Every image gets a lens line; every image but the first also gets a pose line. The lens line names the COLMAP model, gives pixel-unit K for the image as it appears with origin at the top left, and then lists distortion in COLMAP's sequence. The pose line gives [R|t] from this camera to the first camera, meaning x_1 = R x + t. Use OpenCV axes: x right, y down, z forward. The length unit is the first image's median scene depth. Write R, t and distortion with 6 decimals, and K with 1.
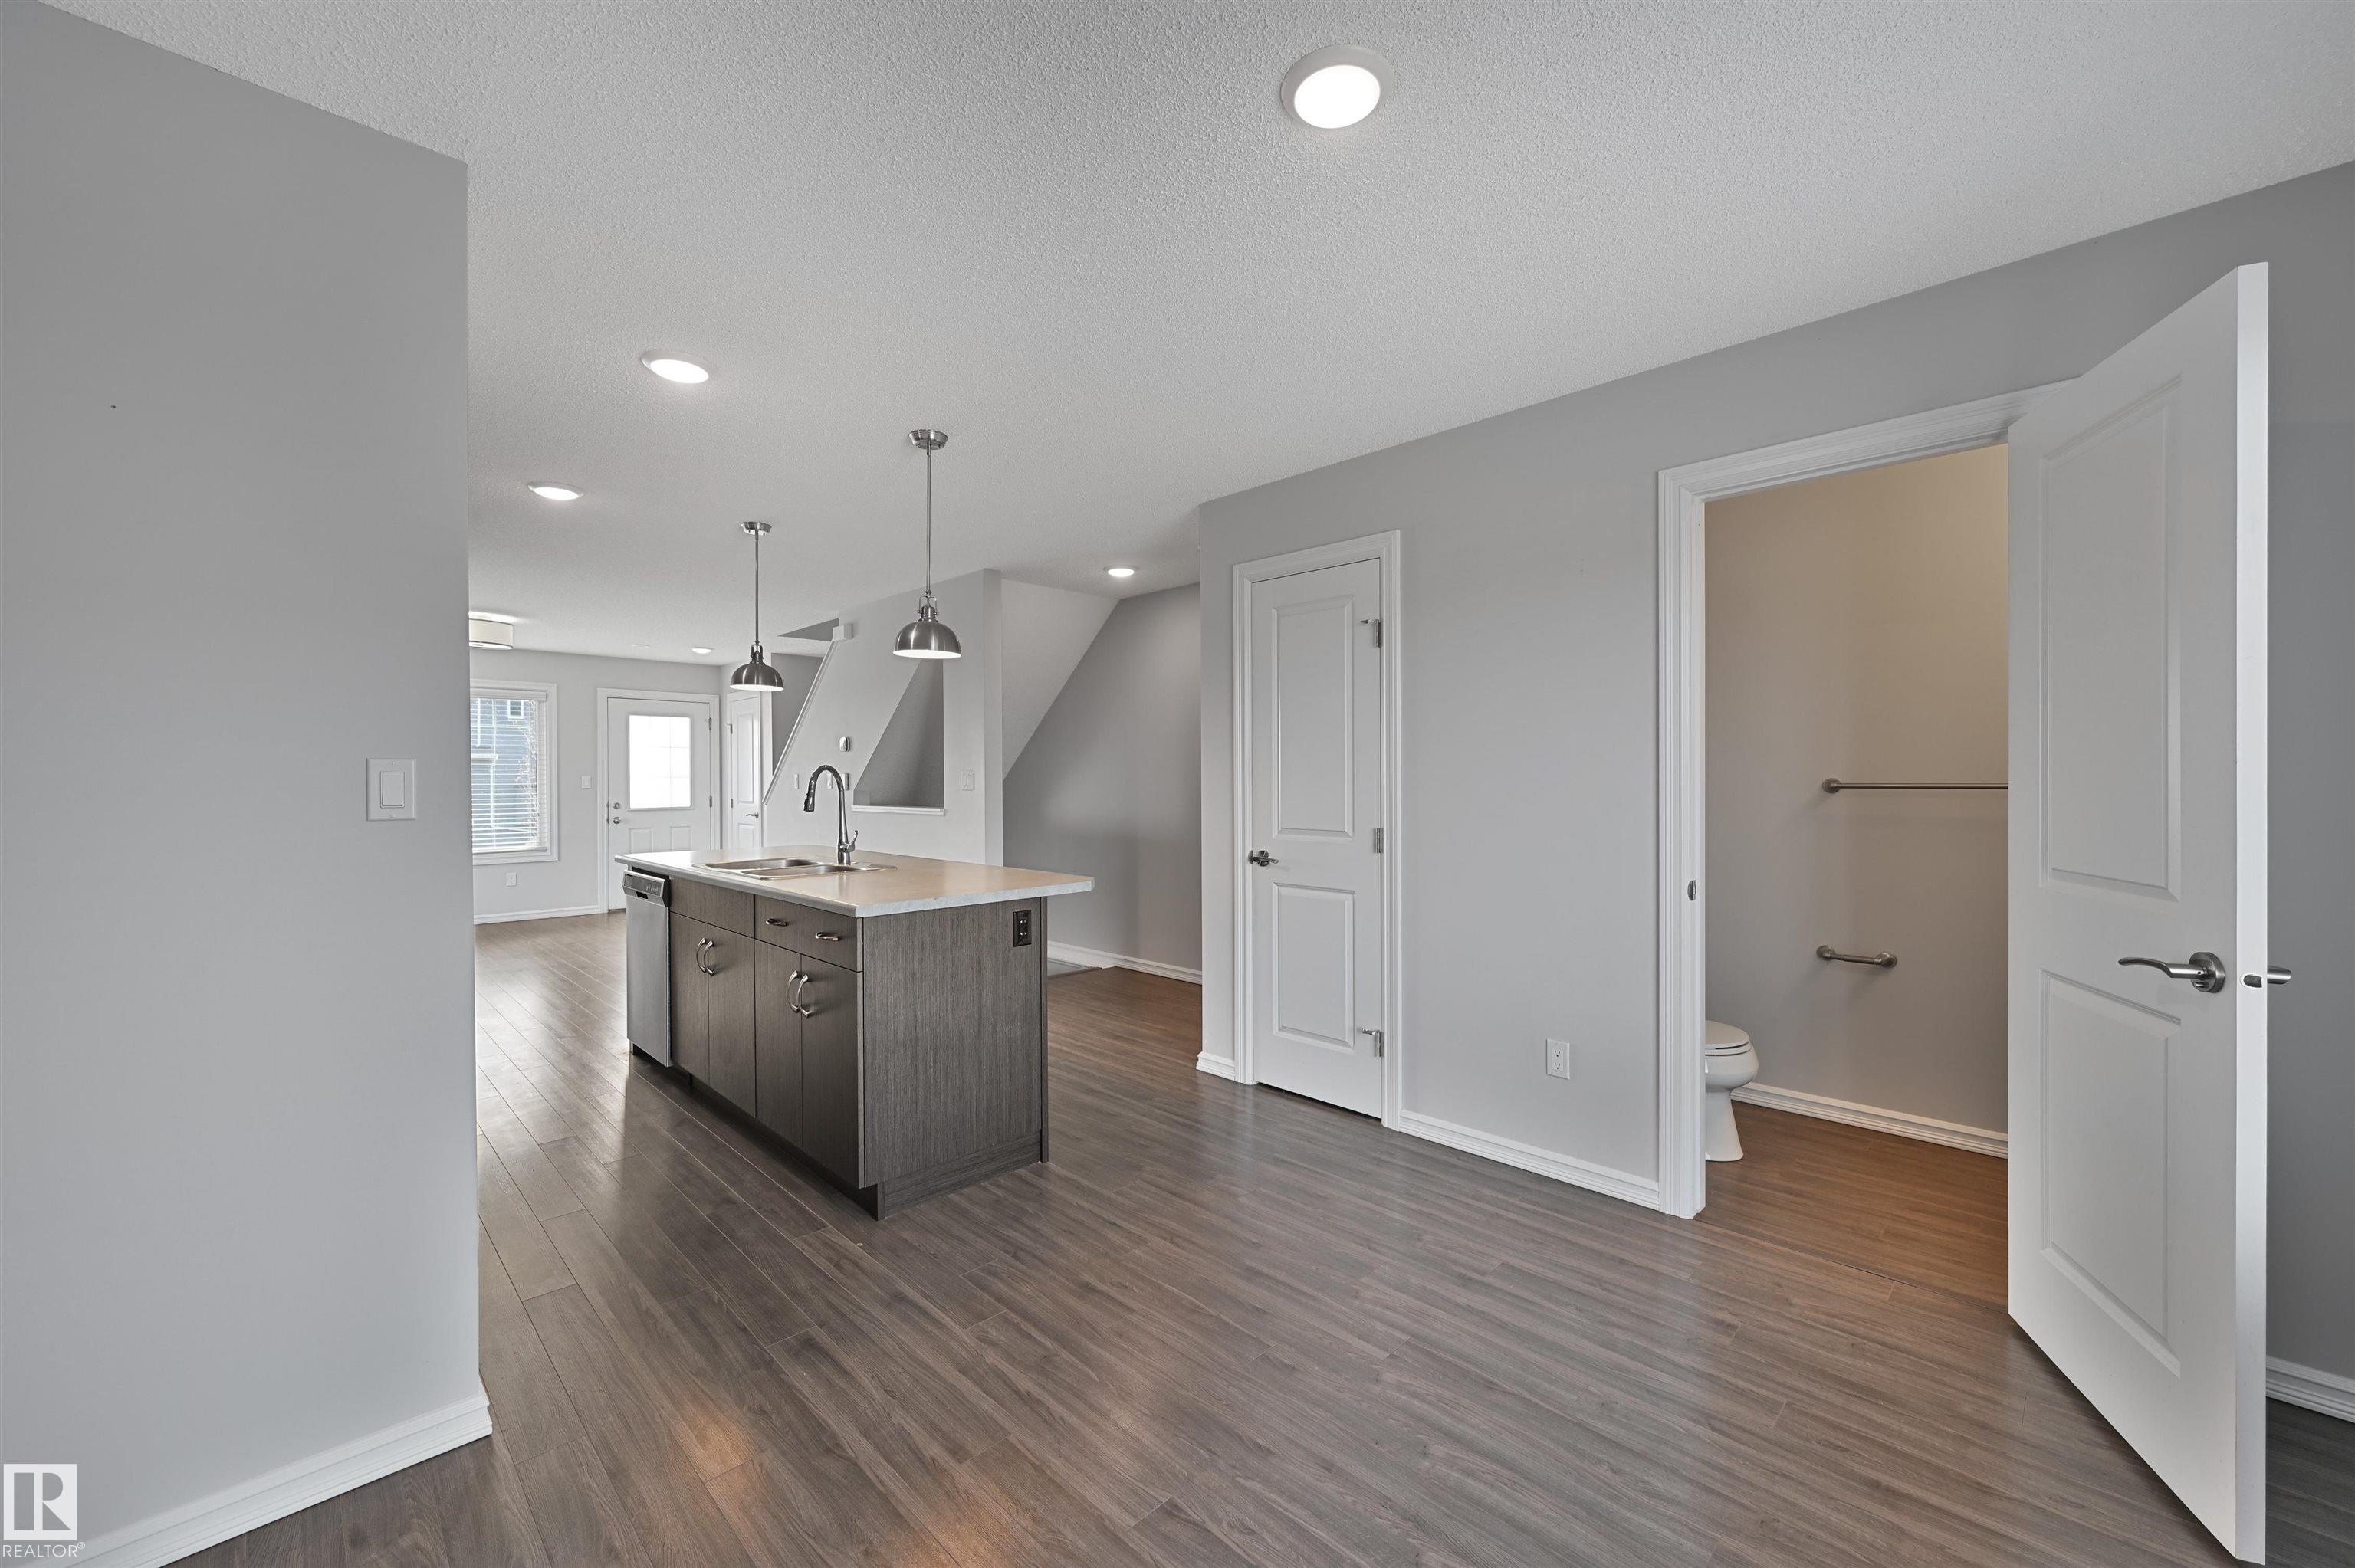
lens RADIAL K [[921.7, 0, 1188.4], [0, 921.7, 782.7], [0, 0, 1]] dist [0.000910, -0.000061]
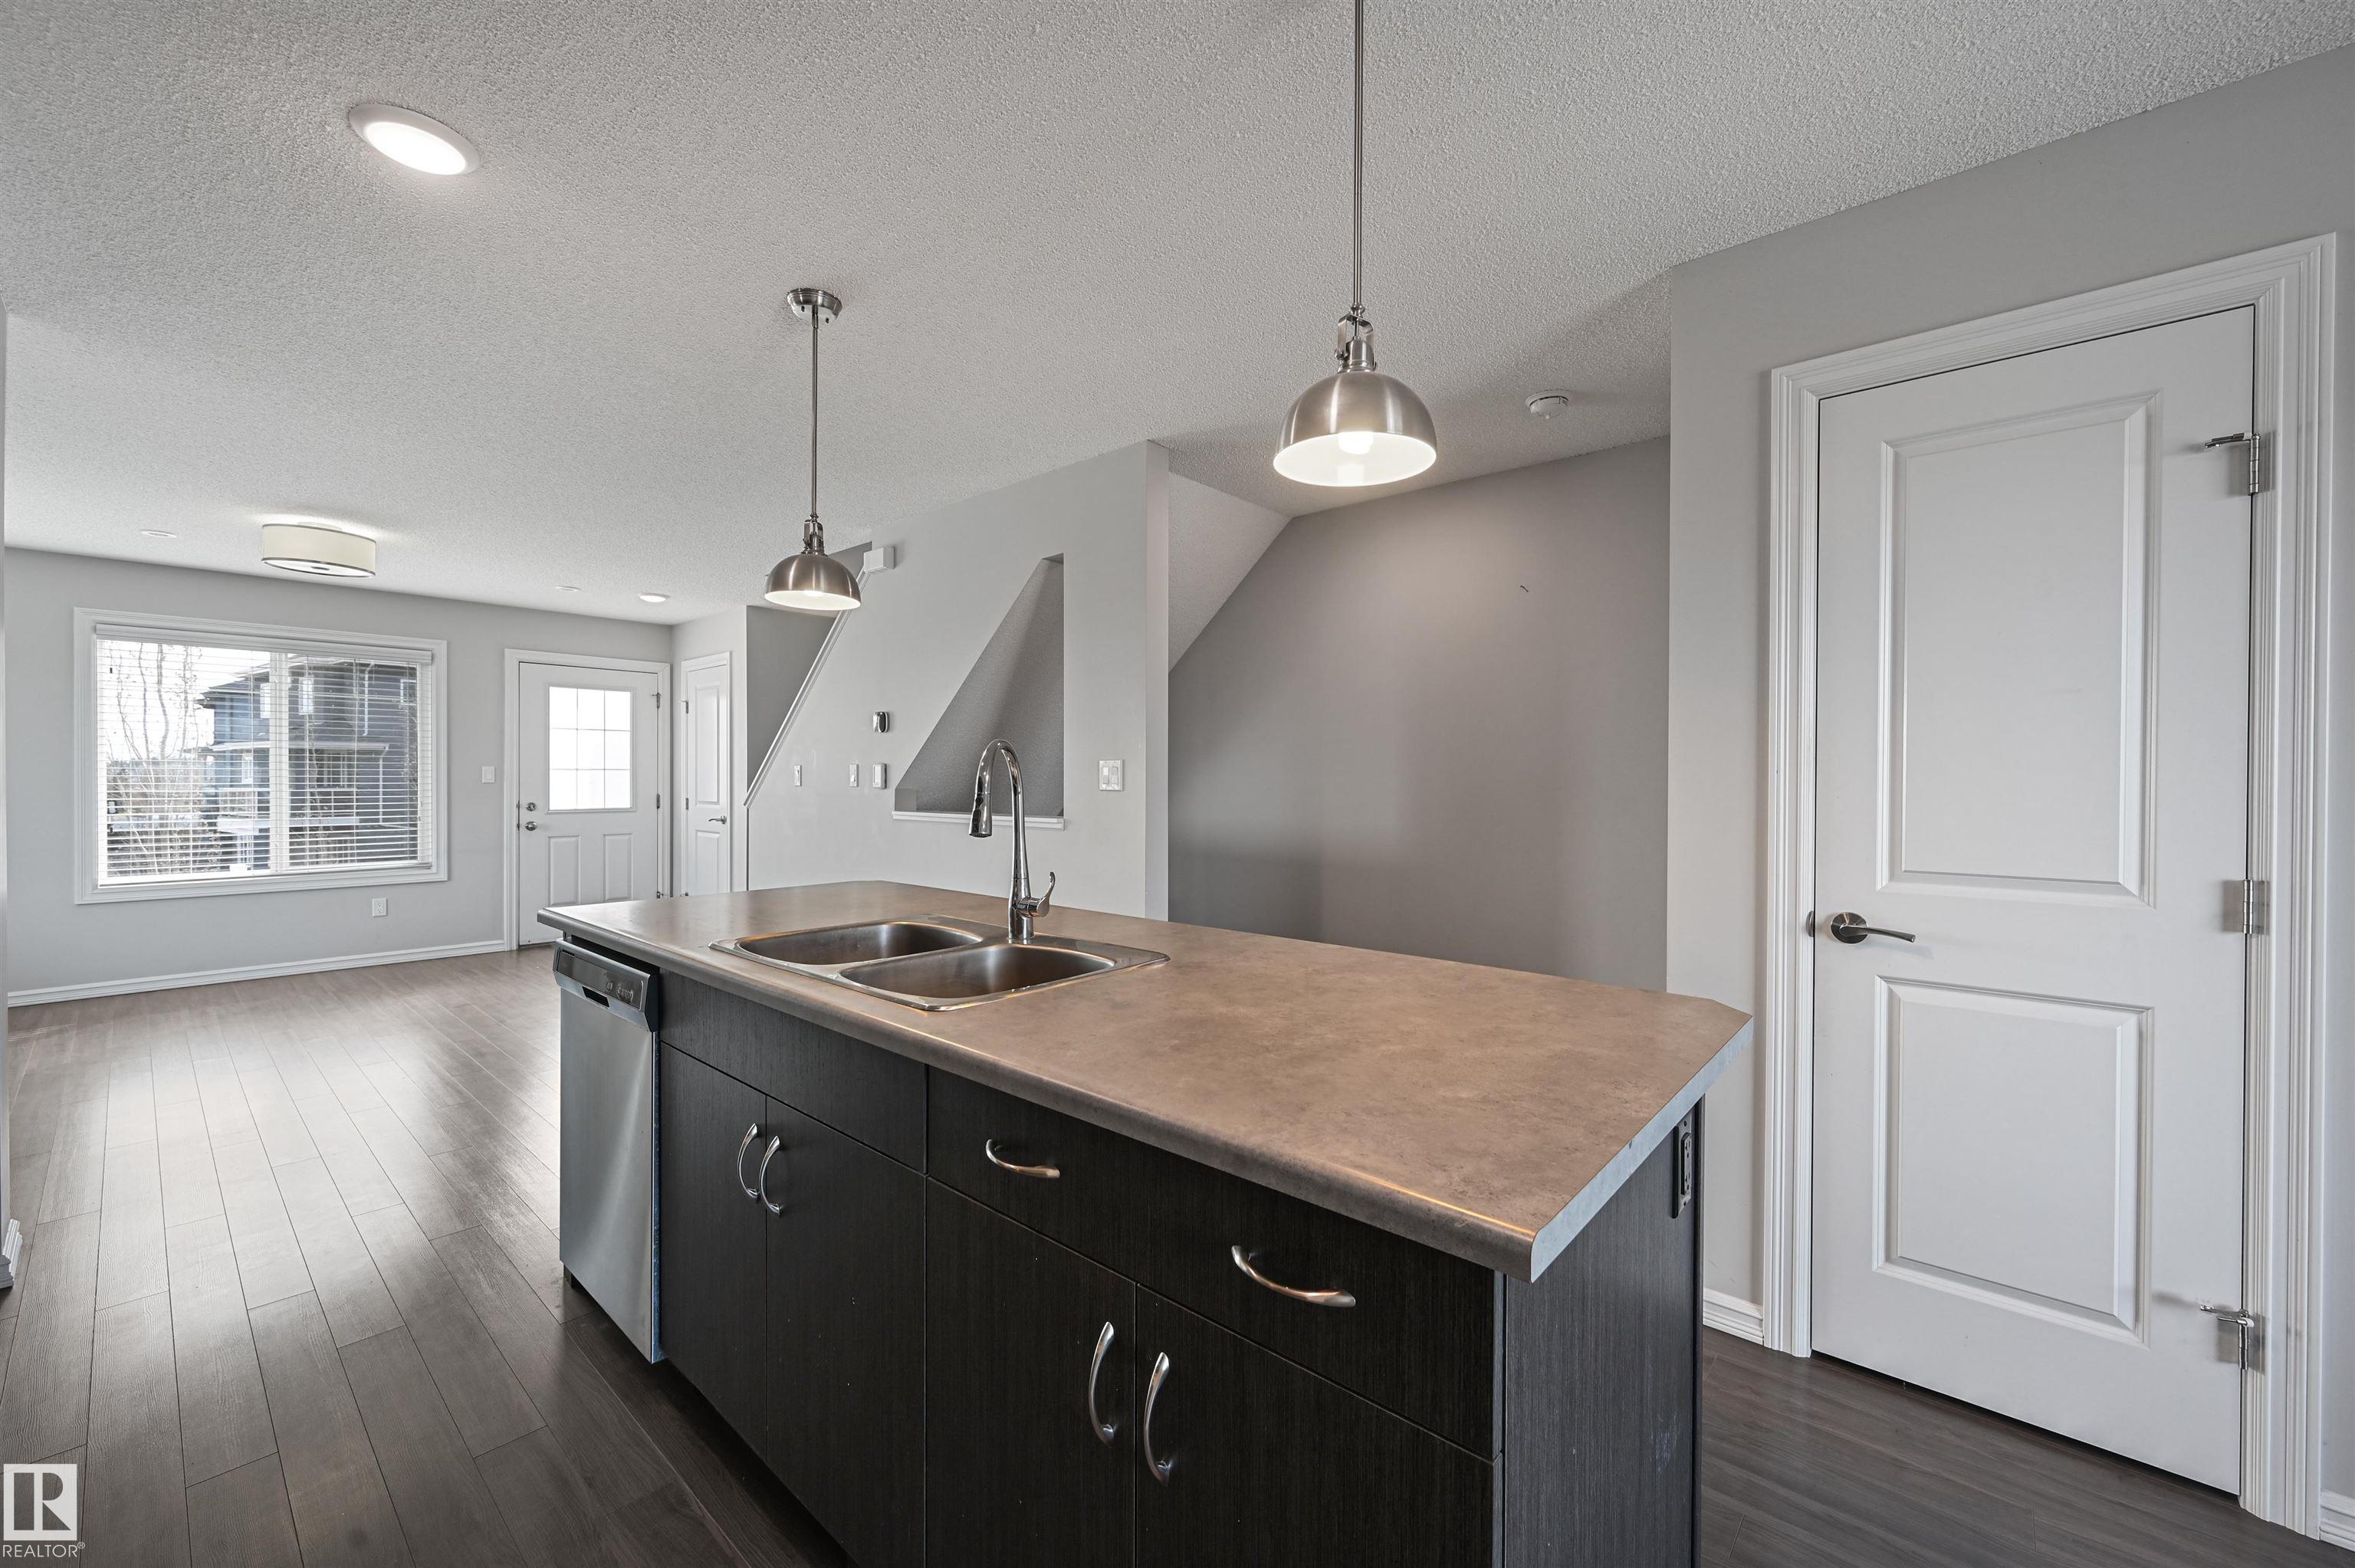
lens RADIAL K [[921.7, 0, 1188.5], [0, 921.7, 784.5], [0, 0, 1]] dist [0.000910, -0.000061]
pose [[0.997645, 0.006652, 0.068263, -0.285224], [-0.006877, 0.999972, 0.003057, 0.002072], [-0.068241, -0.003520, 0.997663, 0.445742]]
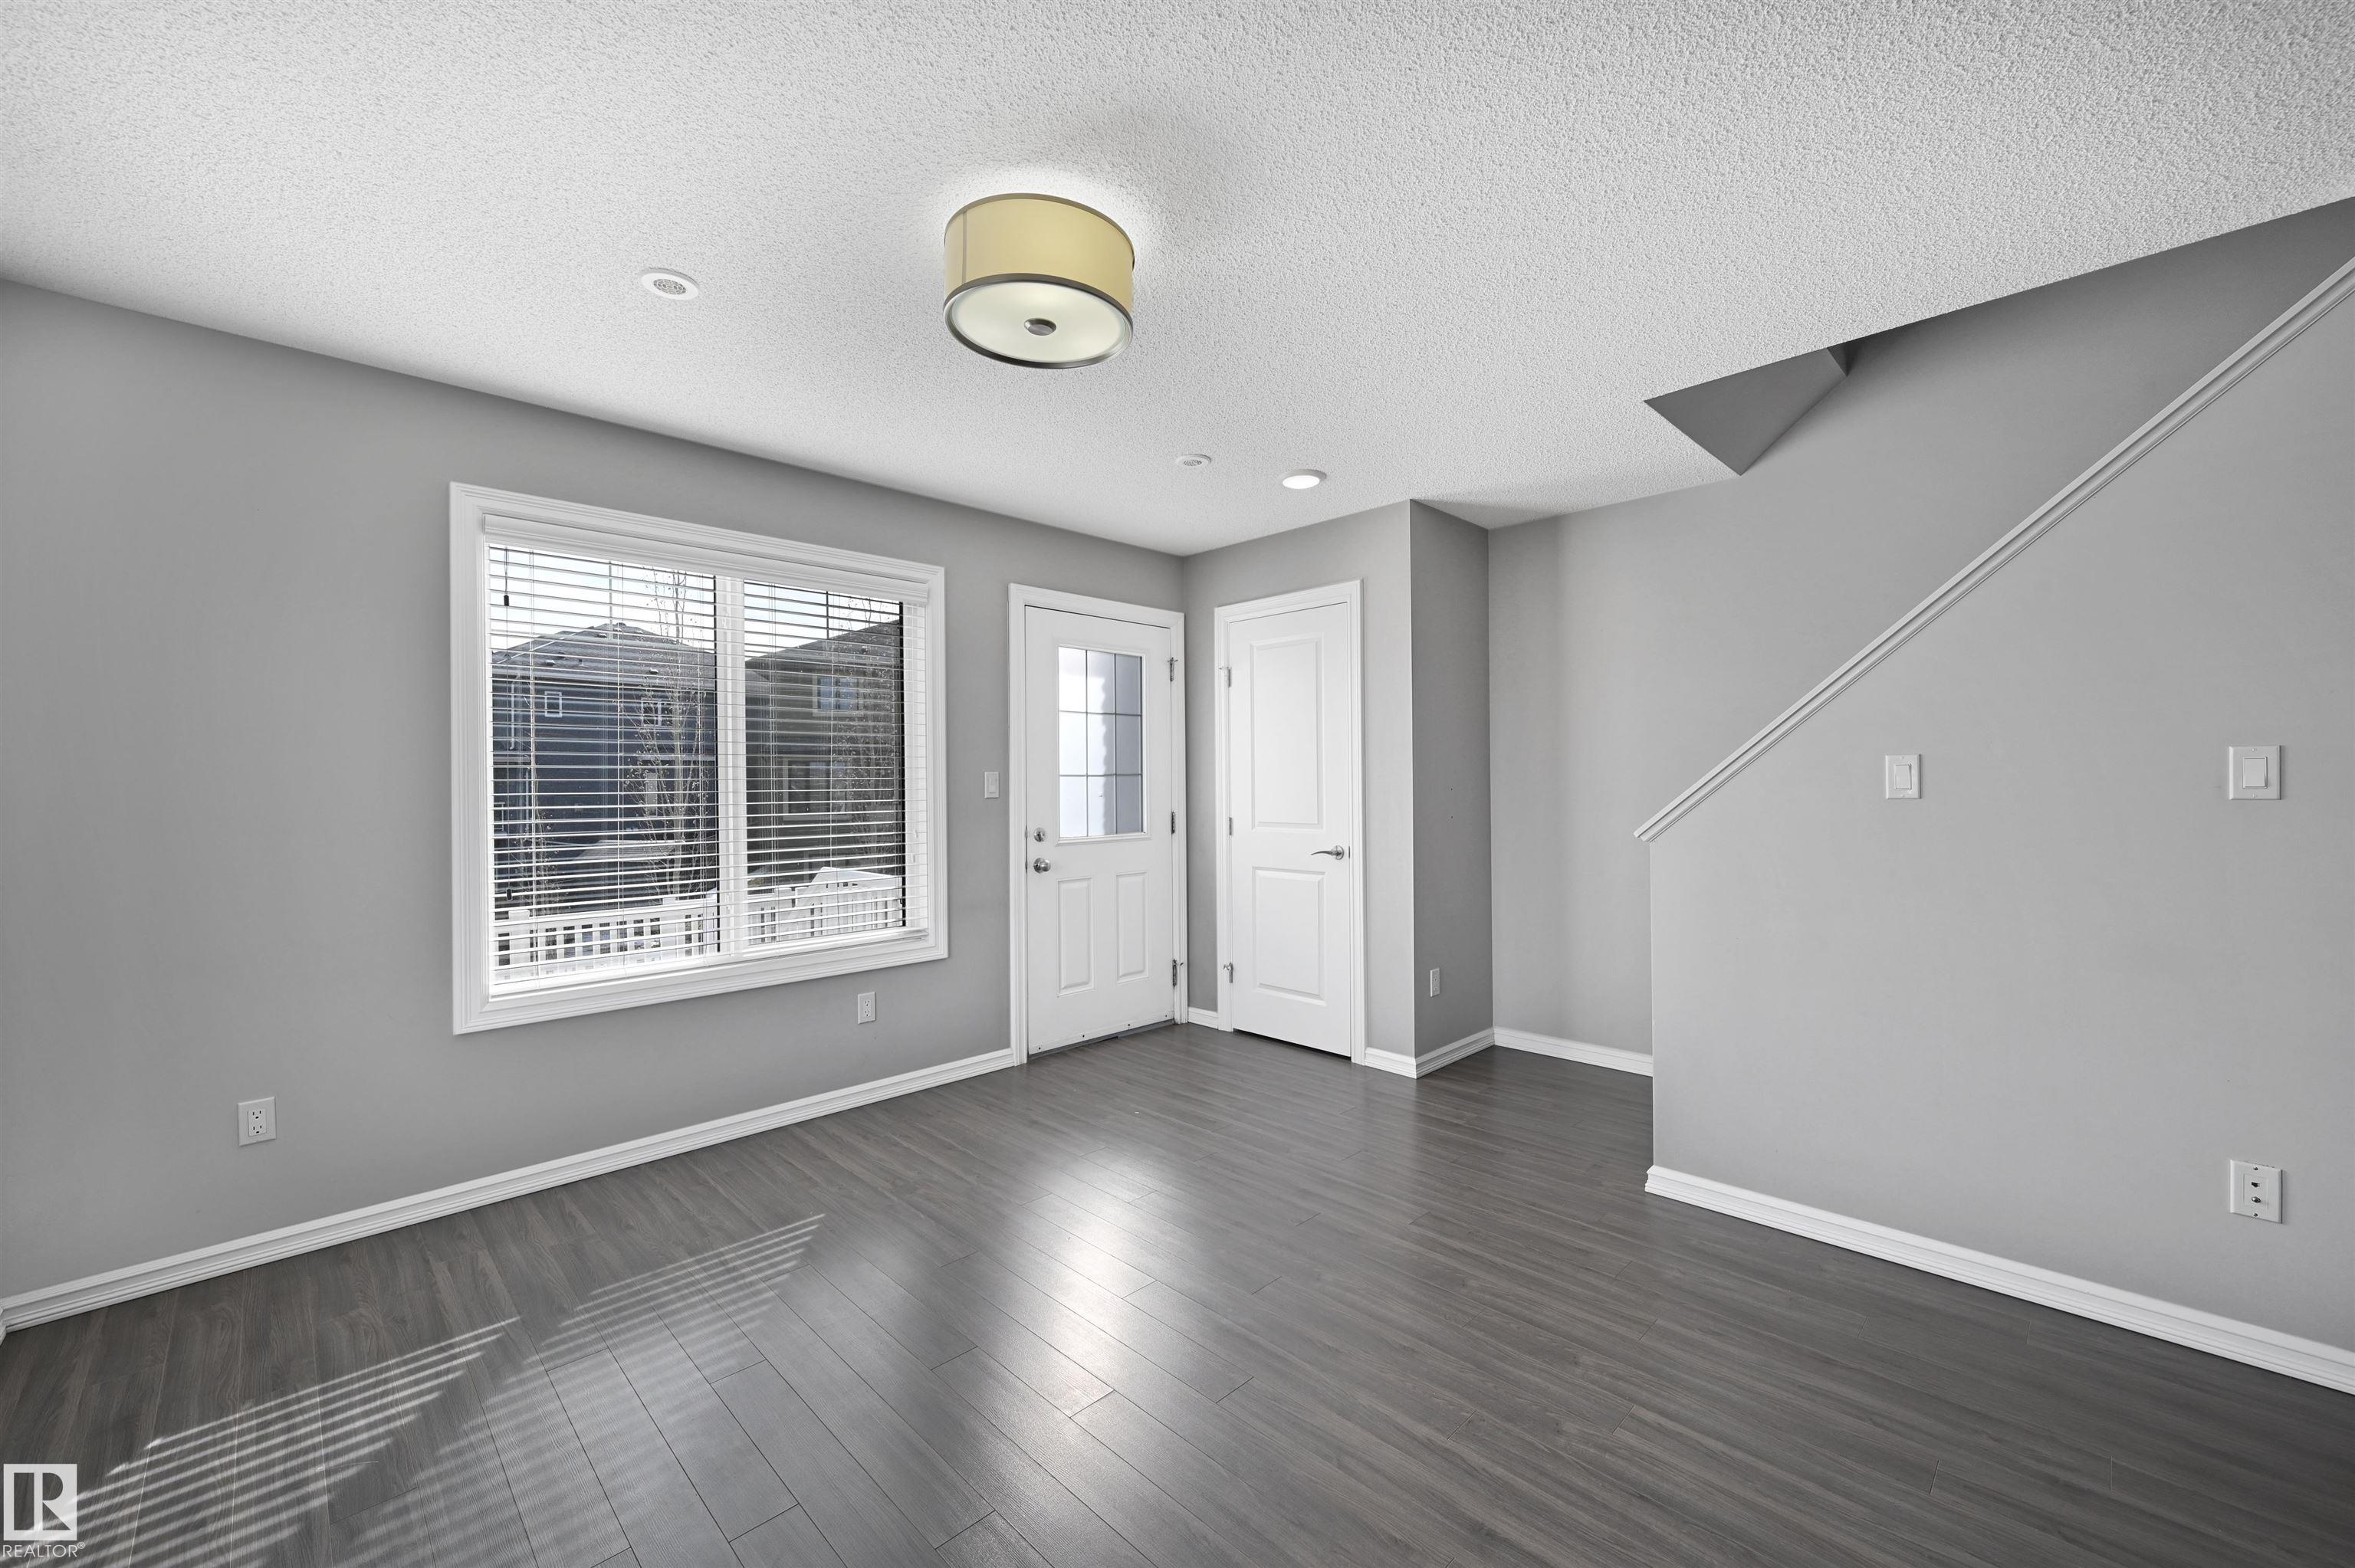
lens RADIAL K [[921.7, 0, 1189.9], [0, 921.7, 779.5], [0, 0, 1]] dist [0.000910, -0.000061]
pose [[0.999976, -0.003057, 0.006260, -1.135850], [0.003106, 0.999965, -0.007778, 0.001036], [-0.006236, 0.007798, 0.999950, 1.092559]]
